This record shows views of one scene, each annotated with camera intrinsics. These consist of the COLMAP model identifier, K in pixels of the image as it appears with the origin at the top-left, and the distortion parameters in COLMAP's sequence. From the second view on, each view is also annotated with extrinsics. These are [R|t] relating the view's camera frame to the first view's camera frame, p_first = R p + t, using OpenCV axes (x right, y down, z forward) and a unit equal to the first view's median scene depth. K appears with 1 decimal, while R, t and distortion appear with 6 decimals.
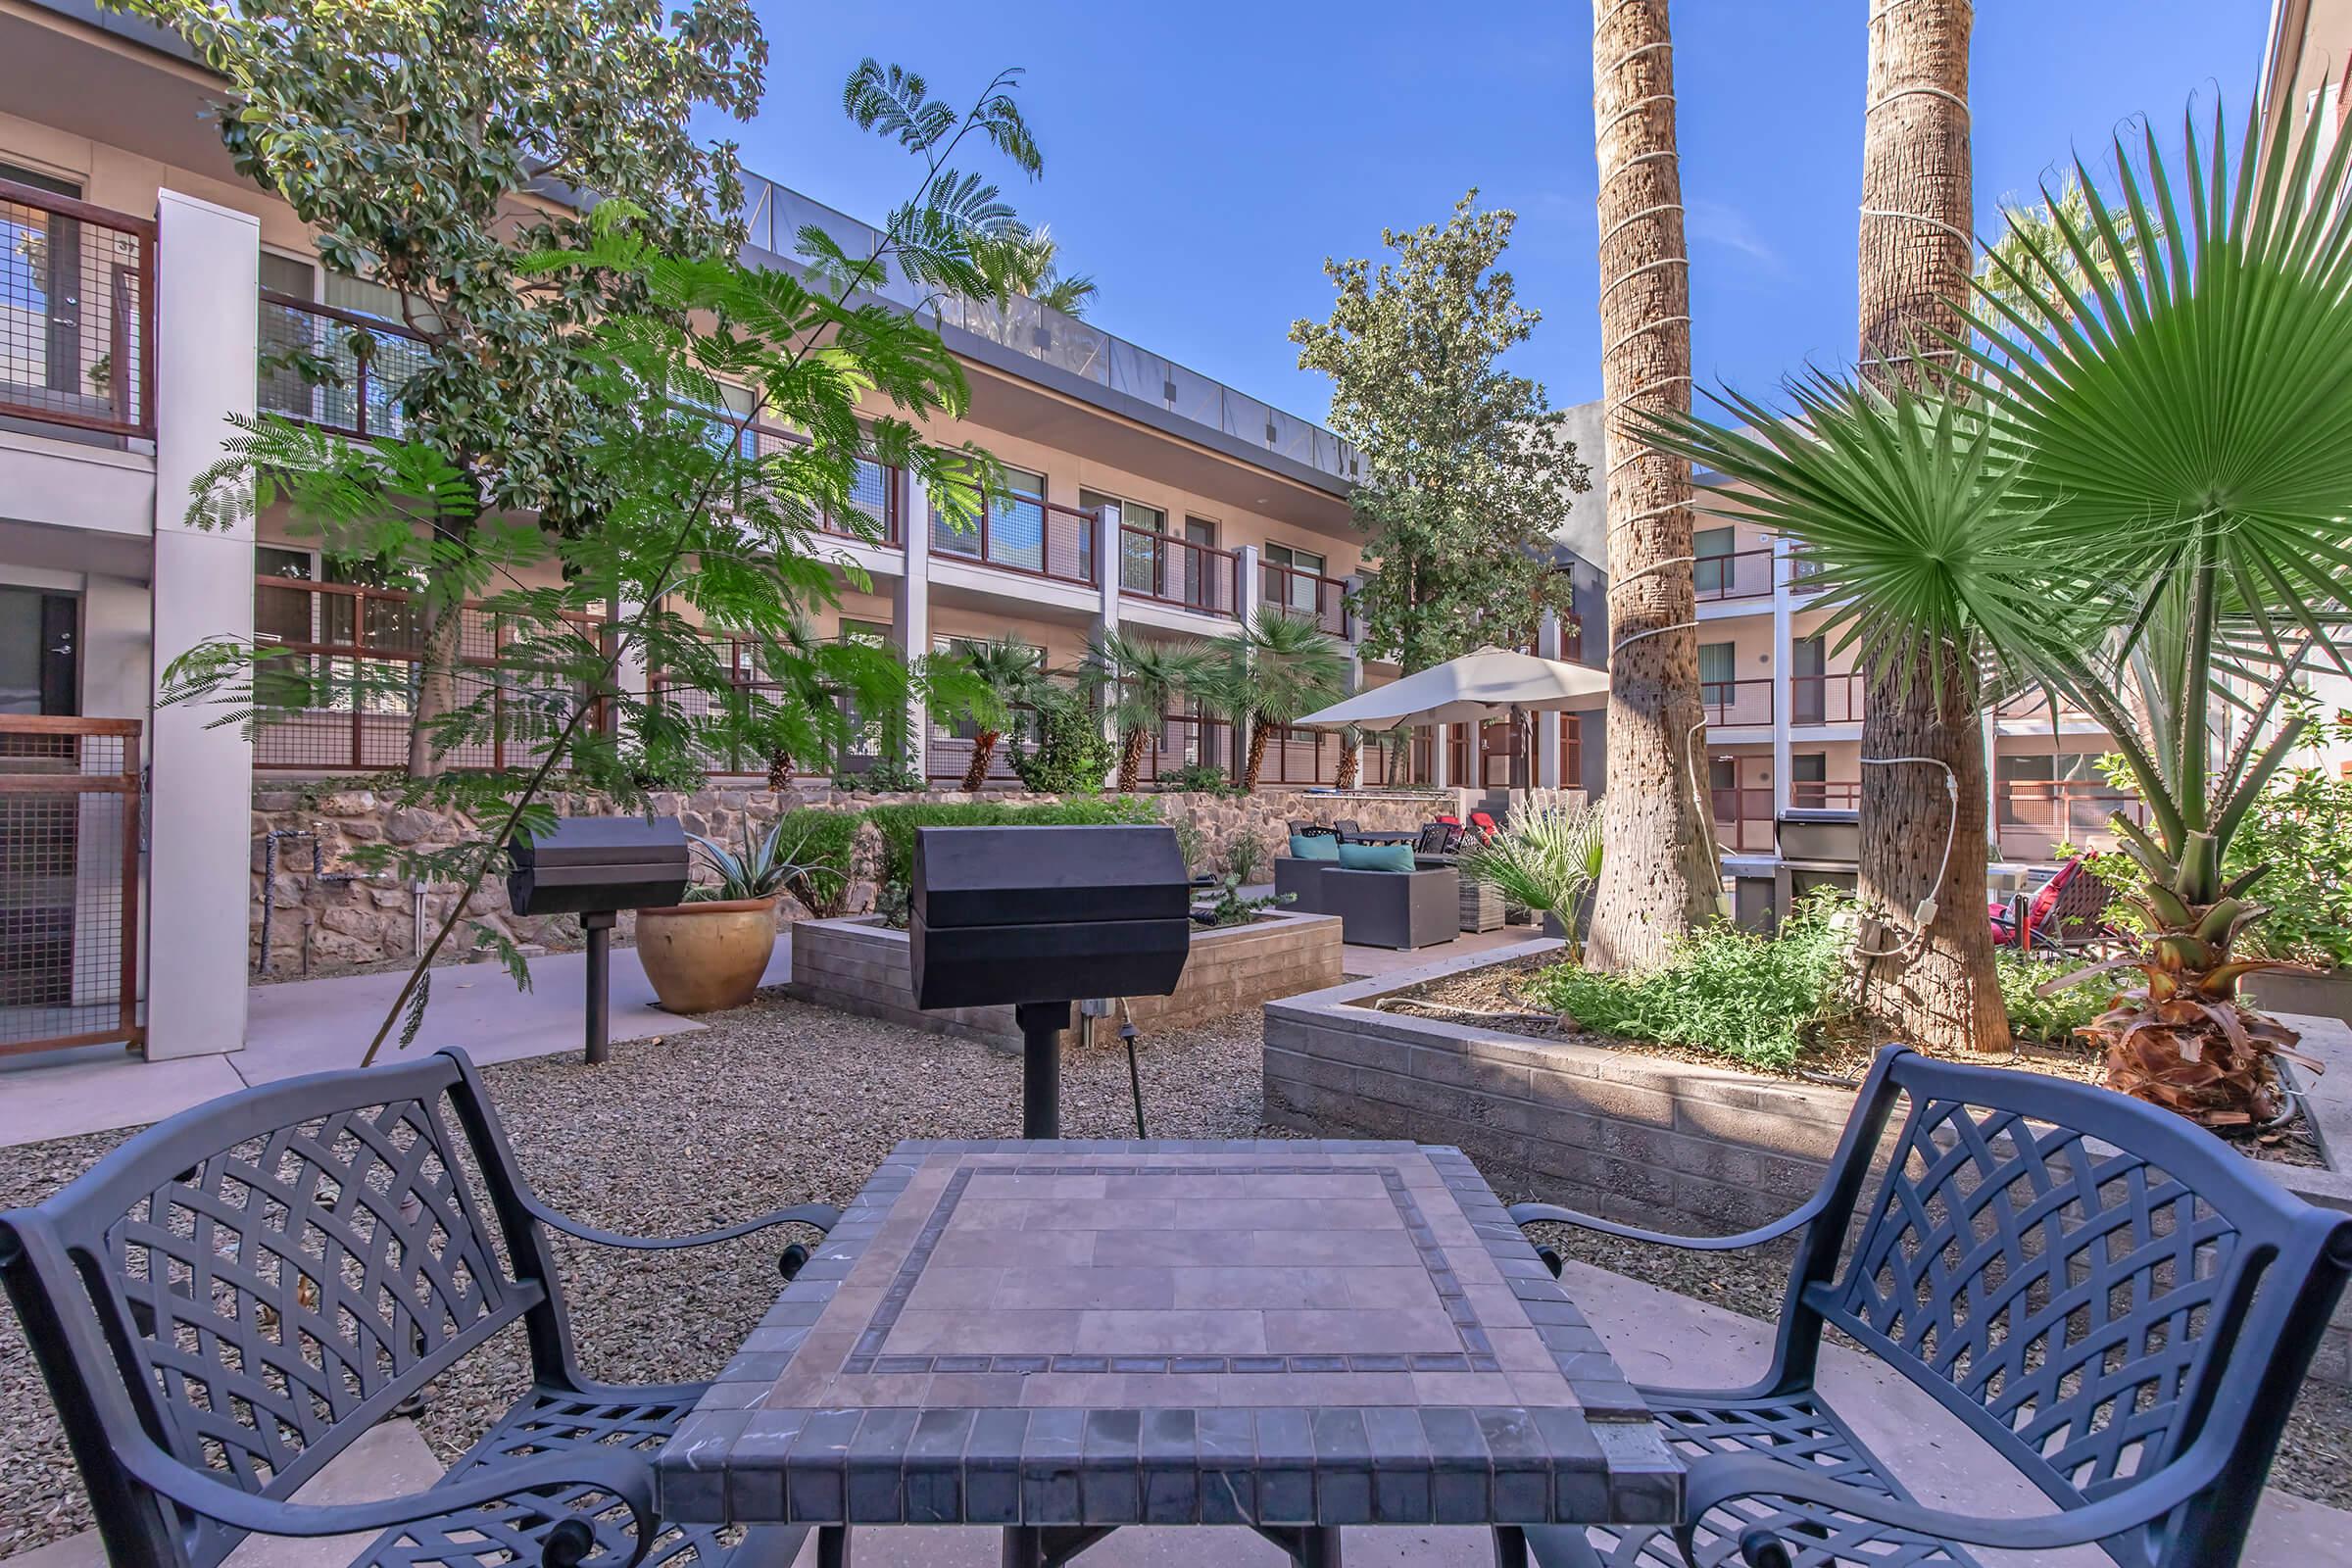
lens RADIAL K [[1043.8, 0, 1178.0], [0, 1043.8, 778.8], [0, 0, 1]] dist [0.001640, -0.000149]
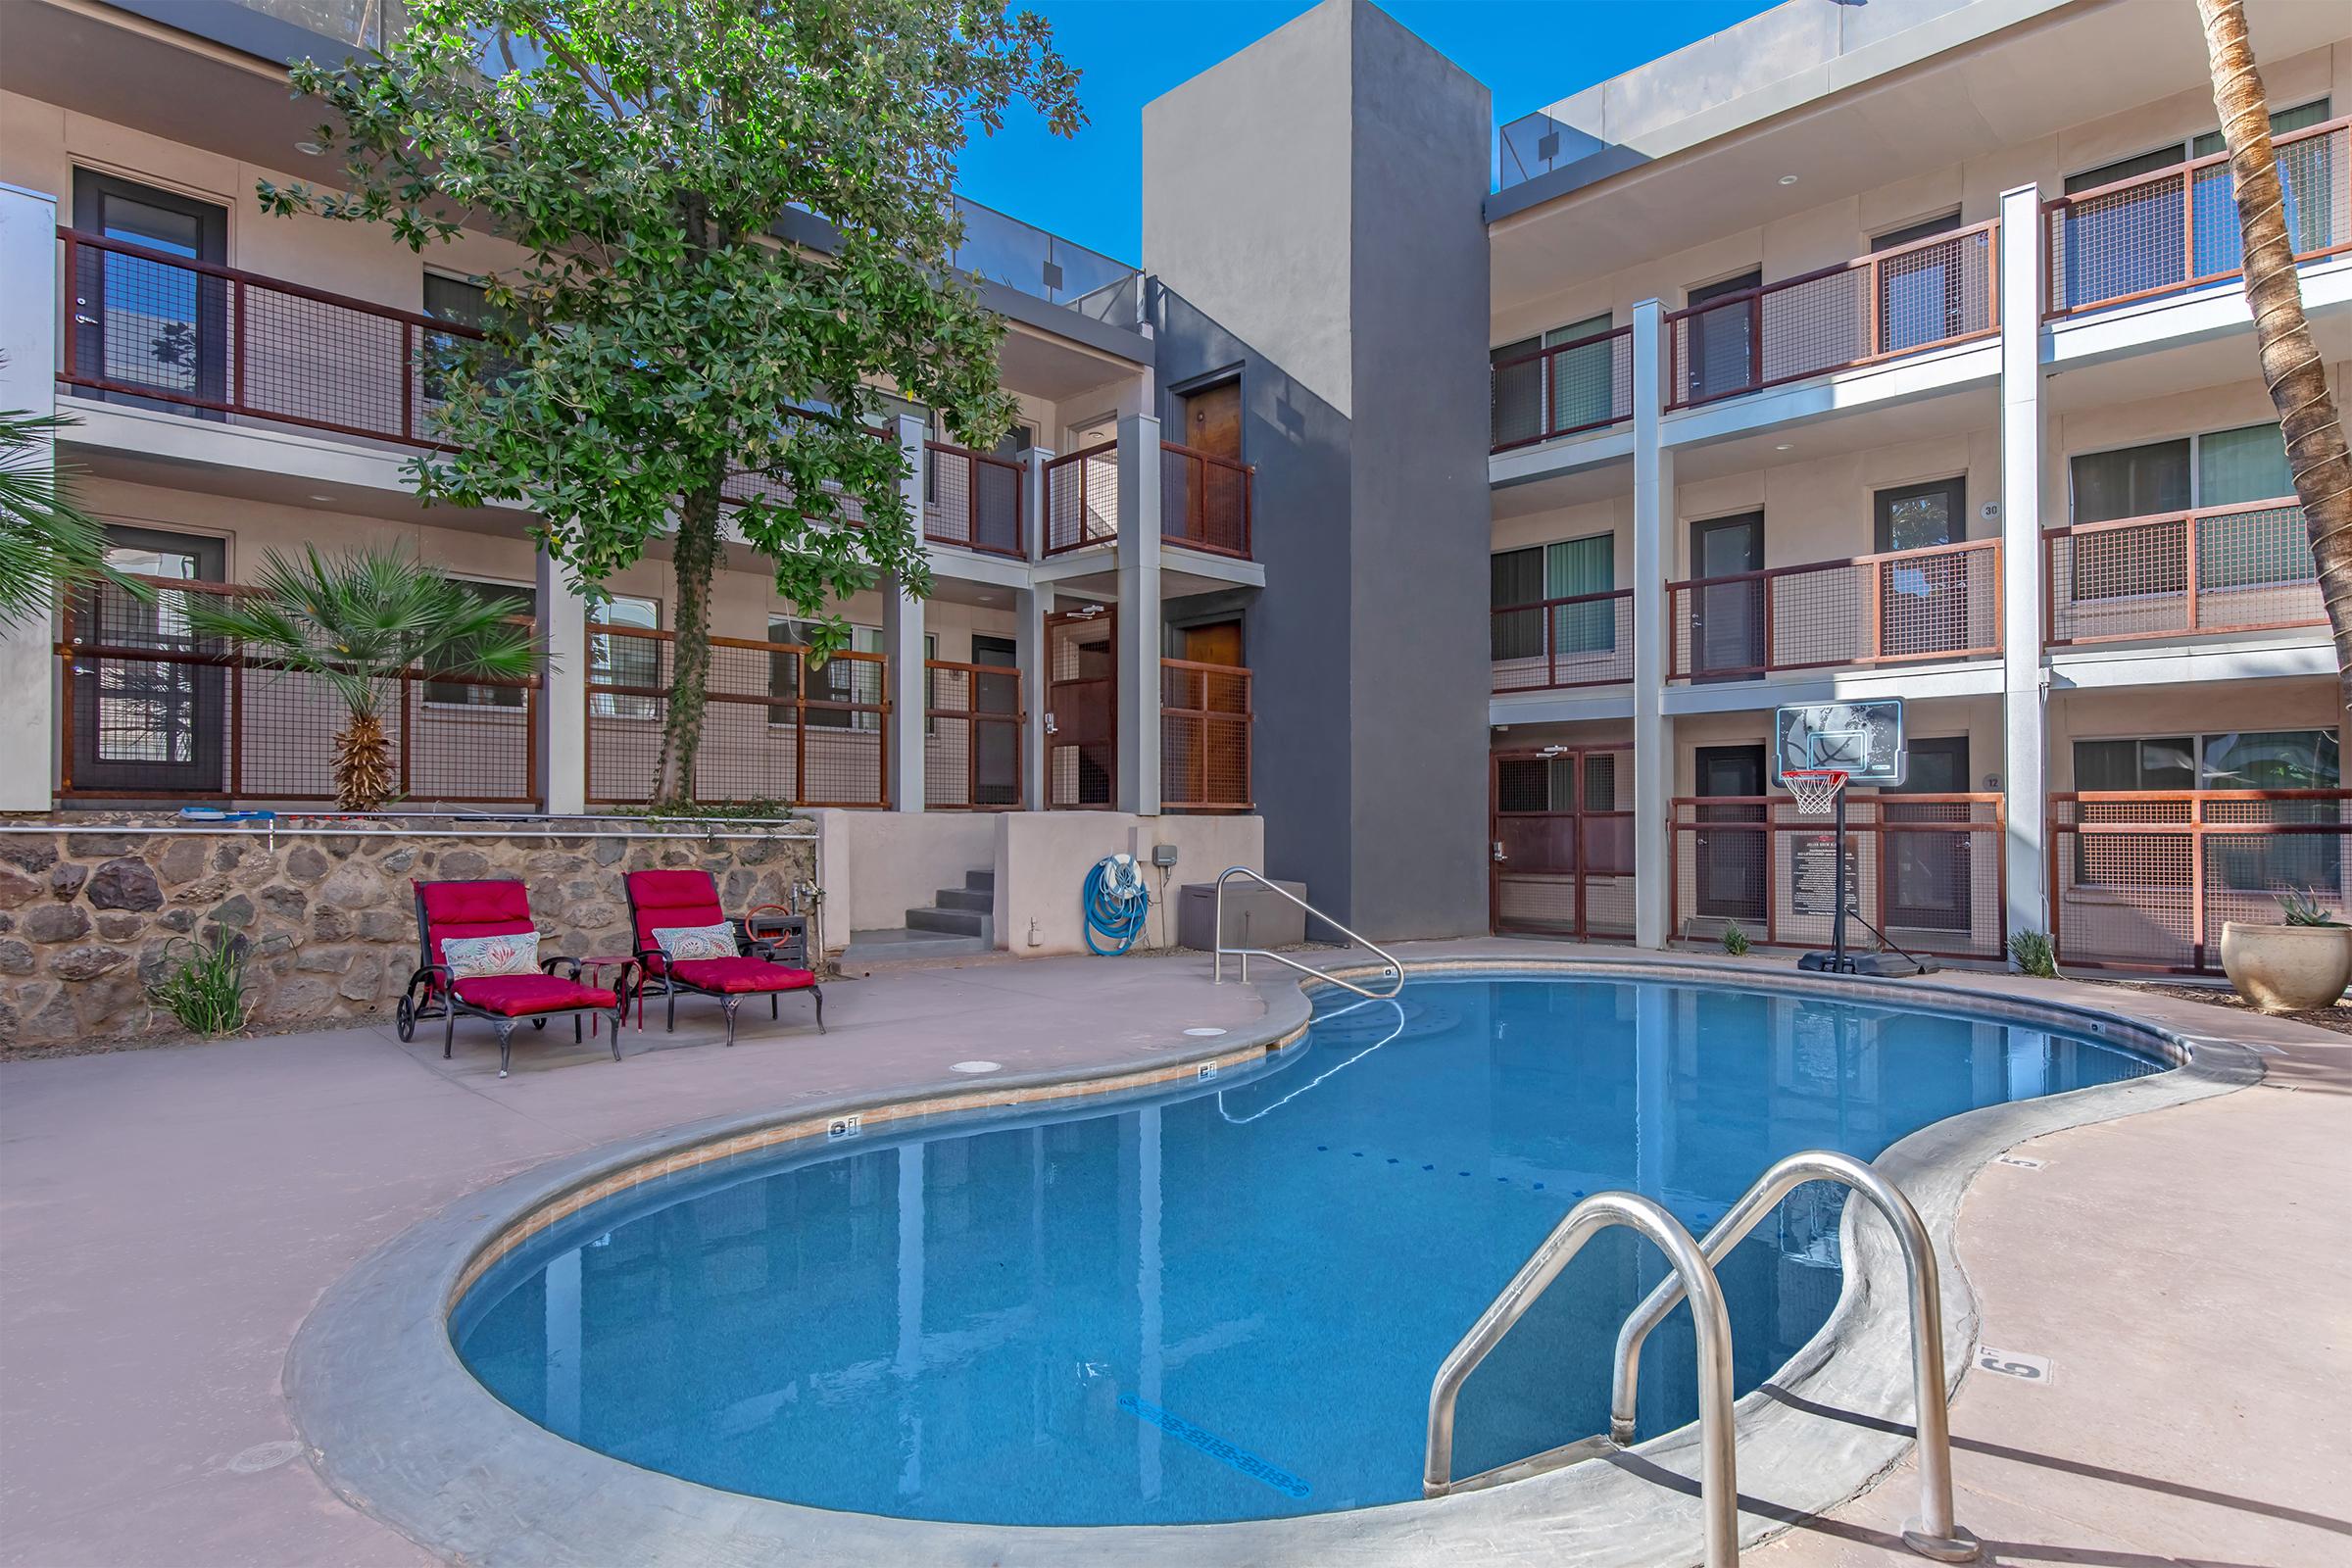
lens RADIAL K [[1282.6, 0, 1231.4], [0, 1282.6, 807.5], [0, 0, 1]] dist [-0.000718, -0.004203]
pose [[0.999917, -0.003594, -0.012363, 0.407293], [0.003570, 0.999992, -0.001981, 0.008728], [0.012370, 0.001937, 0.999922, 0.412111]]
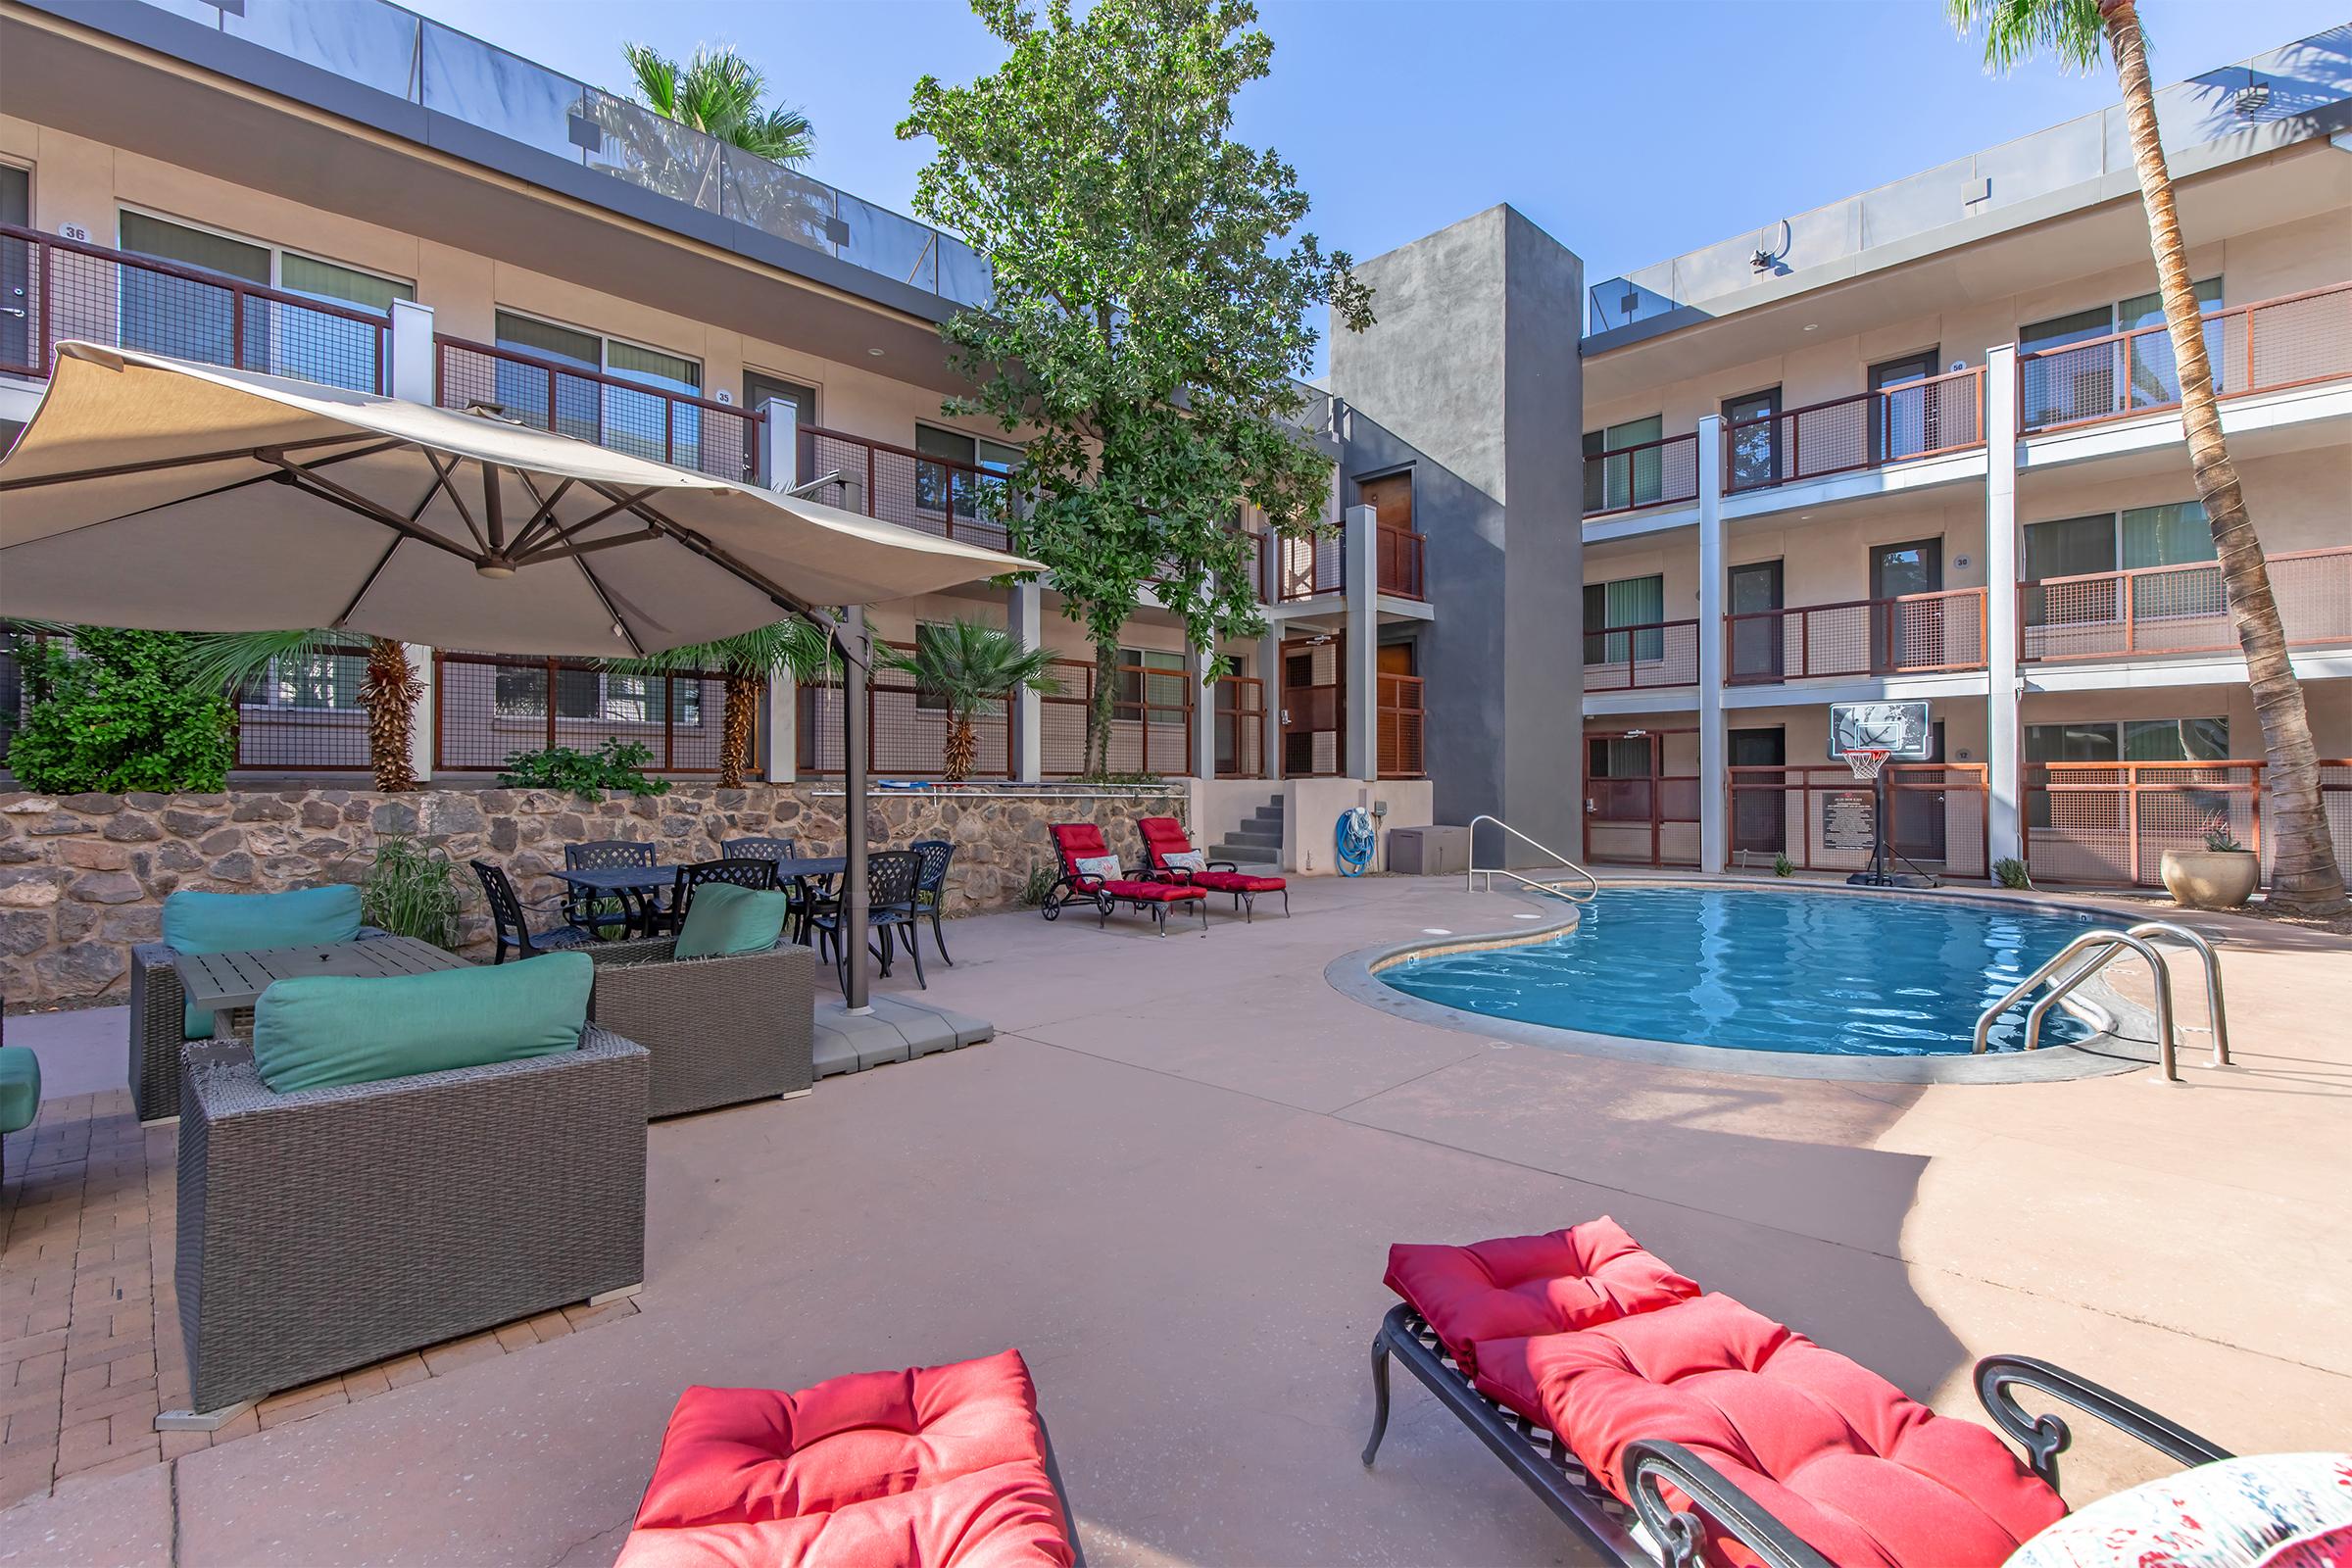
lens RADIAL K [[1092.6, 0, 1138.6], [0, 1092.6, 772.2], [0, 0, 1]] dist [0.006271, 0.000869]
pose [[0.998847, -0.007980, -0.047330, 0.241019], [0.007942, 0.999968, -0.000976, 0.004586], [0.047337, 0.000599, 0.998879, 0.263878]]
